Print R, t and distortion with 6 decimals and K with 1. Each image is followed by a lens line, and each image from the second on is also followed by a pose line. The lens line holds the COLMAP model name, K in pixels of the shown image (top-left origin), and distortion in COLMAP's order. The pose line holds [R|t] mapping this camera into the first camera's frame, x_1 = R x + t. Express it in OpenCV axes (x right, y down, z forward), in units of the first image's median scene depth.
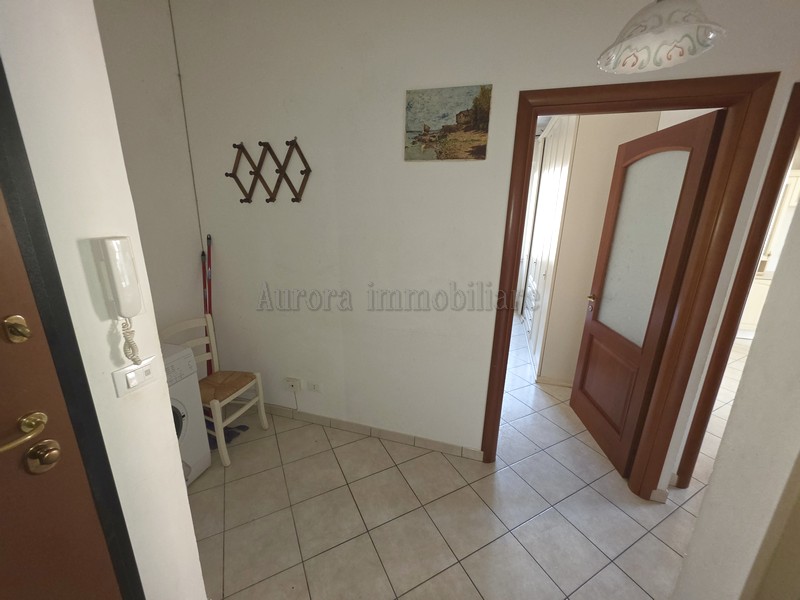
lens RADIAL K [[316.4, 0, 400.0], [0, 316.4, 300.0], [0, 0, 1]] dist [0.000981, 0.000115]
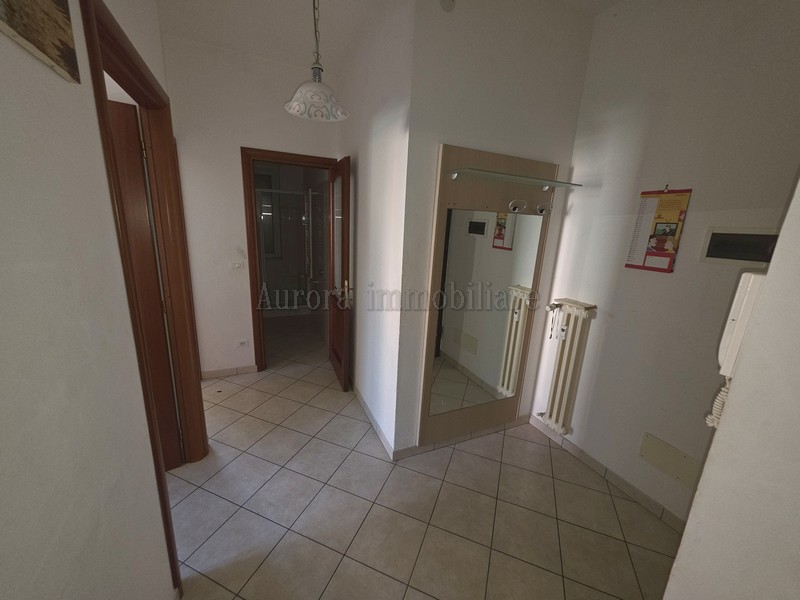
lens RADIAL K [[316.4, 0, 400.0], [0, 316.4, 300.0], [0, 0, 1]] dist [0.000981, 0.000115]
pose [[-0.647342, -0.237520, 0.724246, -0.430564], [0.138771, 0.897596, 0.418407, -0.289879], [-0.749460, 0.371357, -0.548091, 1.009686]]
